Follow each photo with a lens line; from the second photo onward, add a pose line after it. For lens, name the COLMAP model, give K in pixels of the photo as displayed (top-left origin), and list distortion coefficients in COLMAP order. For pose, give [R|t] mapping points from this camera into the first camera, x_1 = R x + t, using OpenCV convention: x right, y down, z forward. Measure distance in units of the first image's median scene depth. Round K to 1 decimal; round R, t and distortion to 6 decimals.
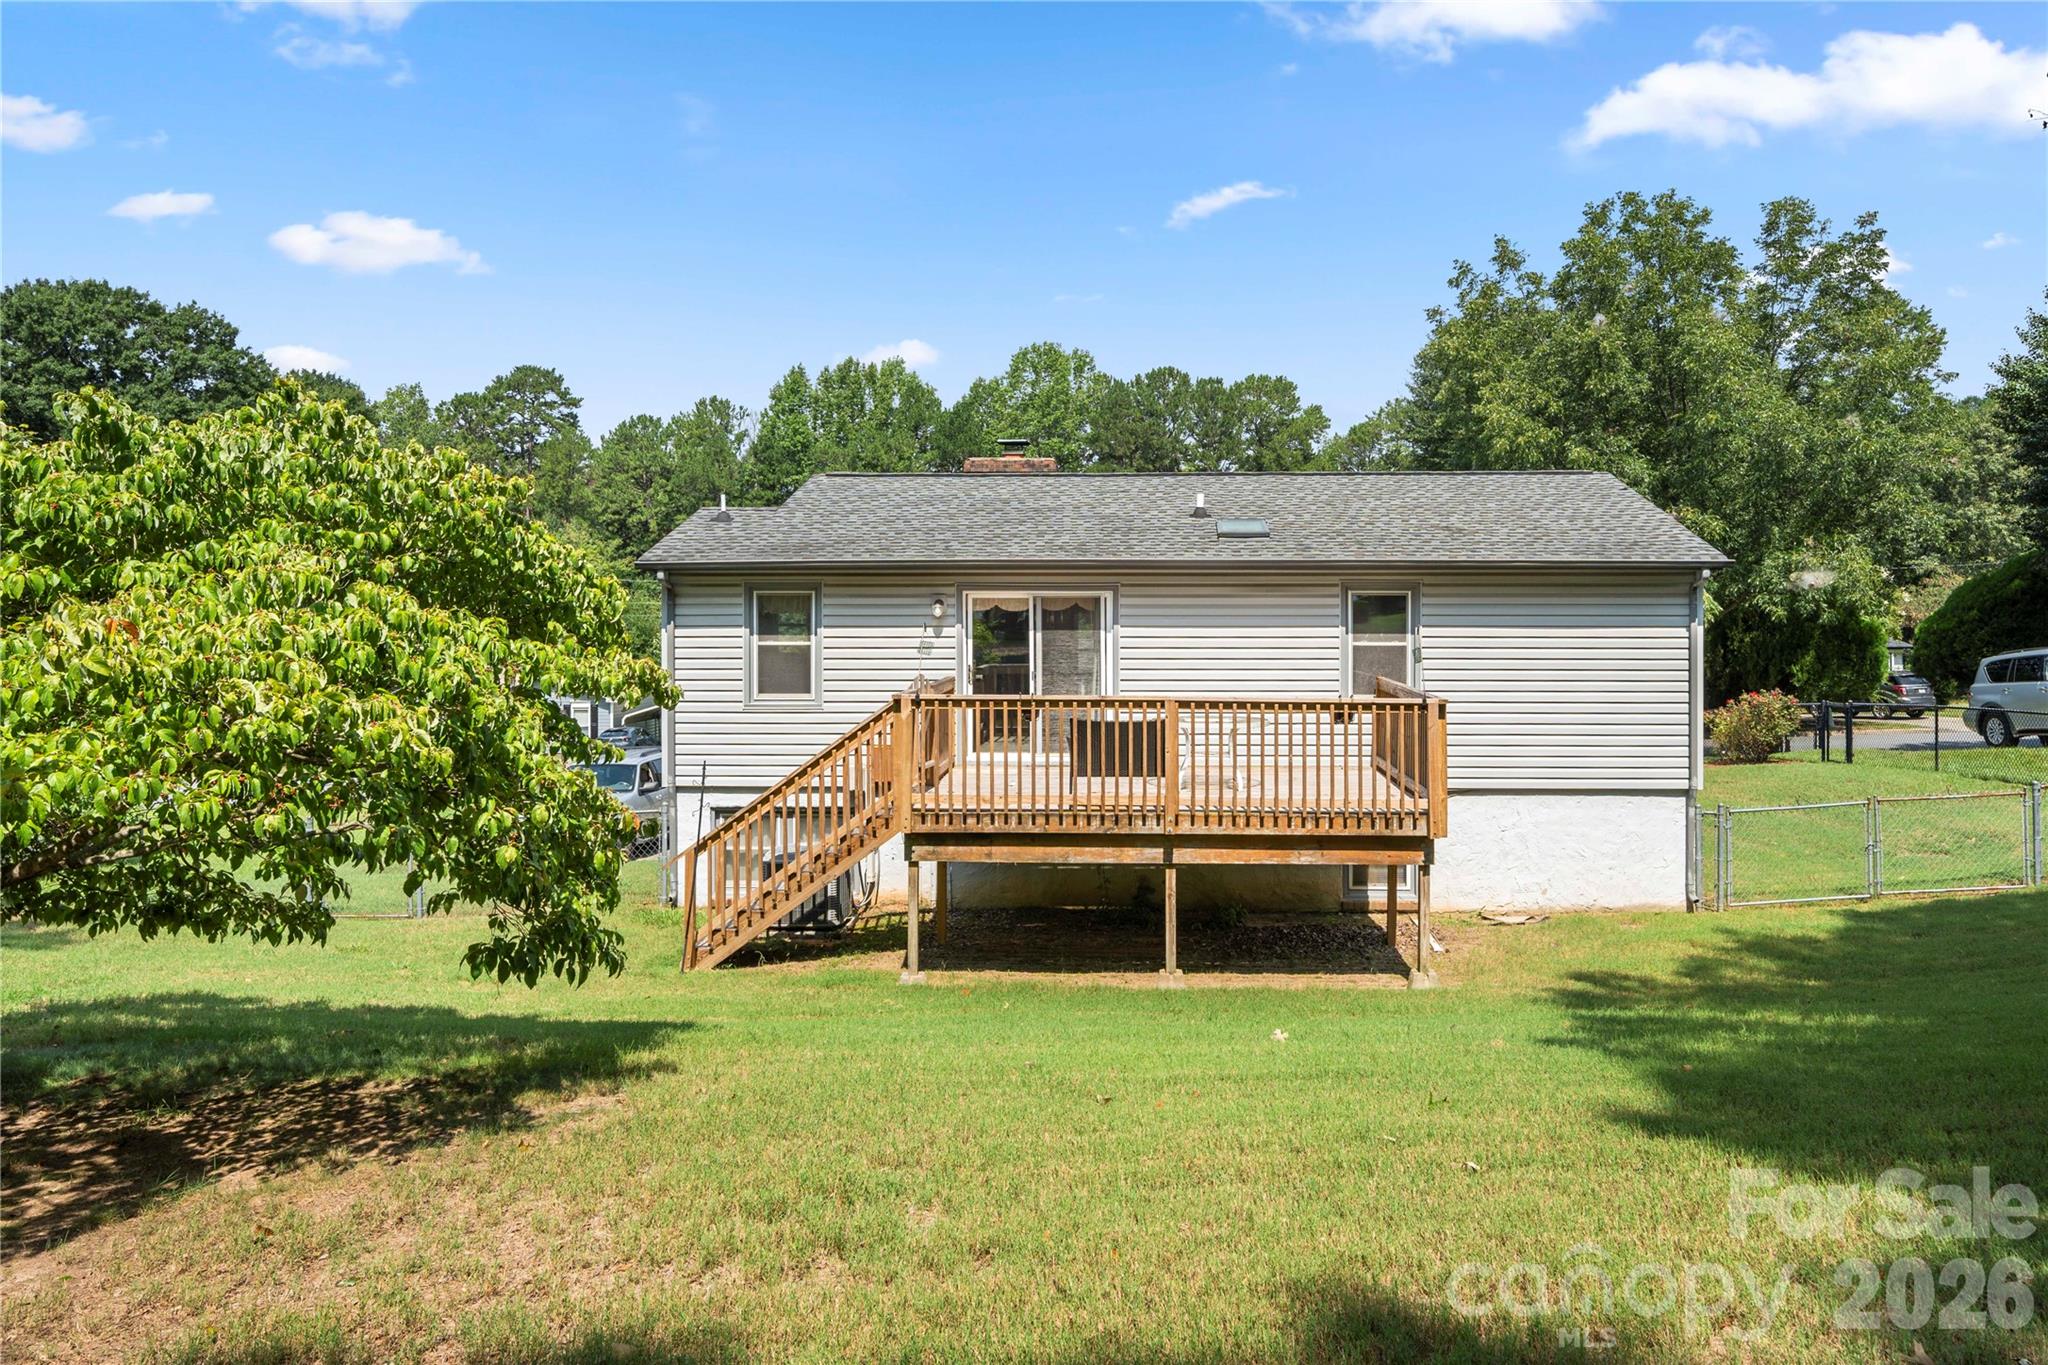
lens RADIAL K [[1417.0, 0, 1023.7], [0, 1417.0, 679.6], [0, 0, 1]] dist [-0.012256, -0.000800]
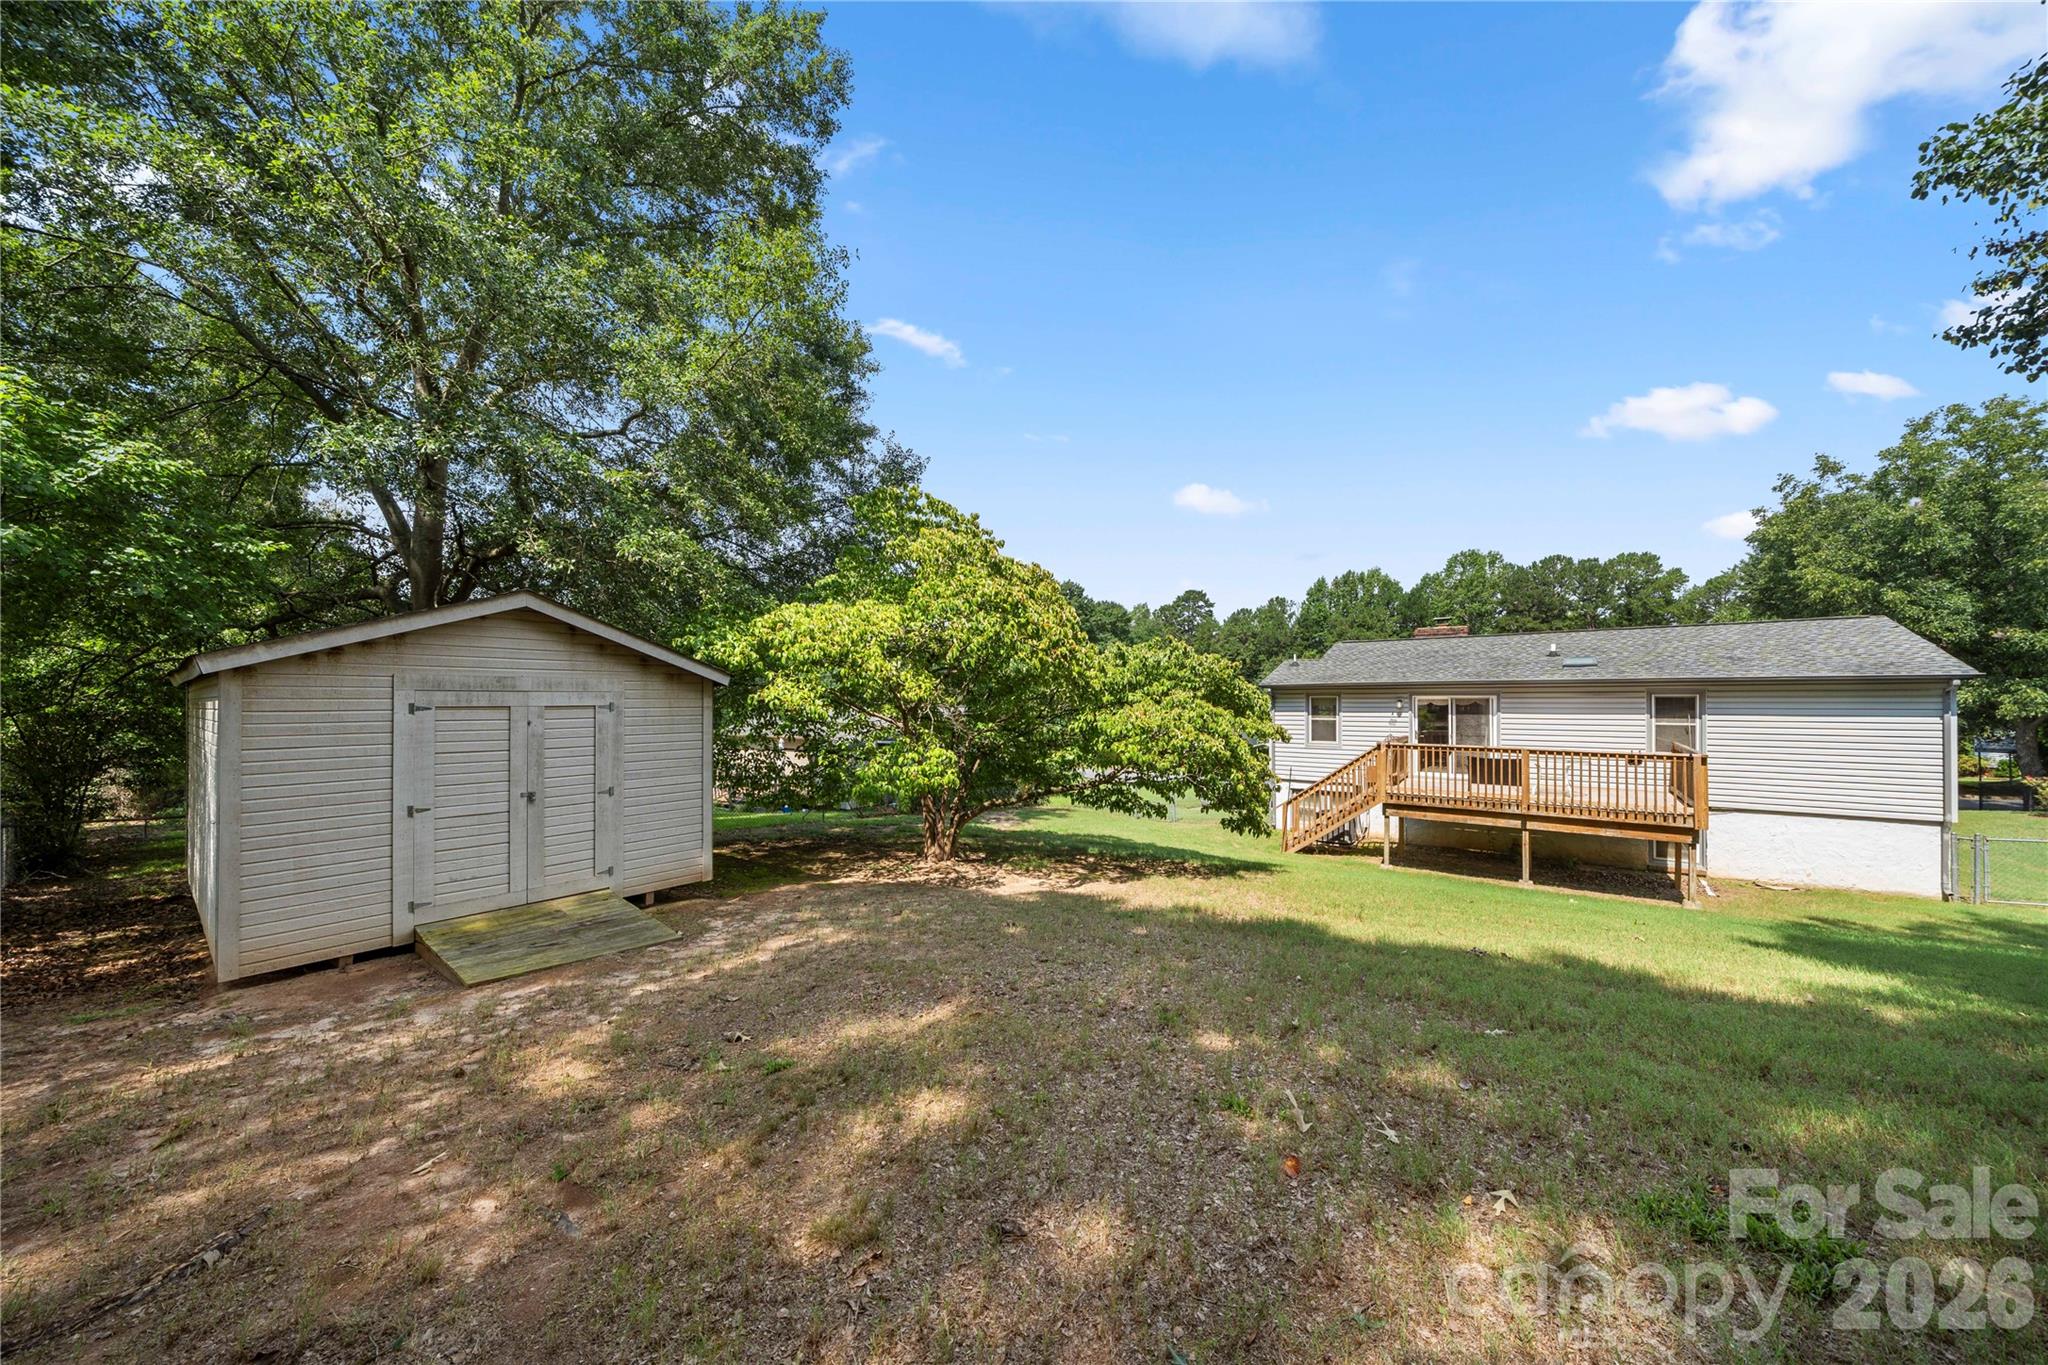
lens RADIAL K [[708.7, 0, 1028.6], [0, 708.7, 690.0], [0, 0, 1]] dist [-0.003569, -0.000260]
pose [[0.854866, -0.005951, -0.518815, 0.016207], [-0.026543, 0.998123, -0.055185, 0.003094], [0.518170, 0.060946, 0.853104, -0.212392]]
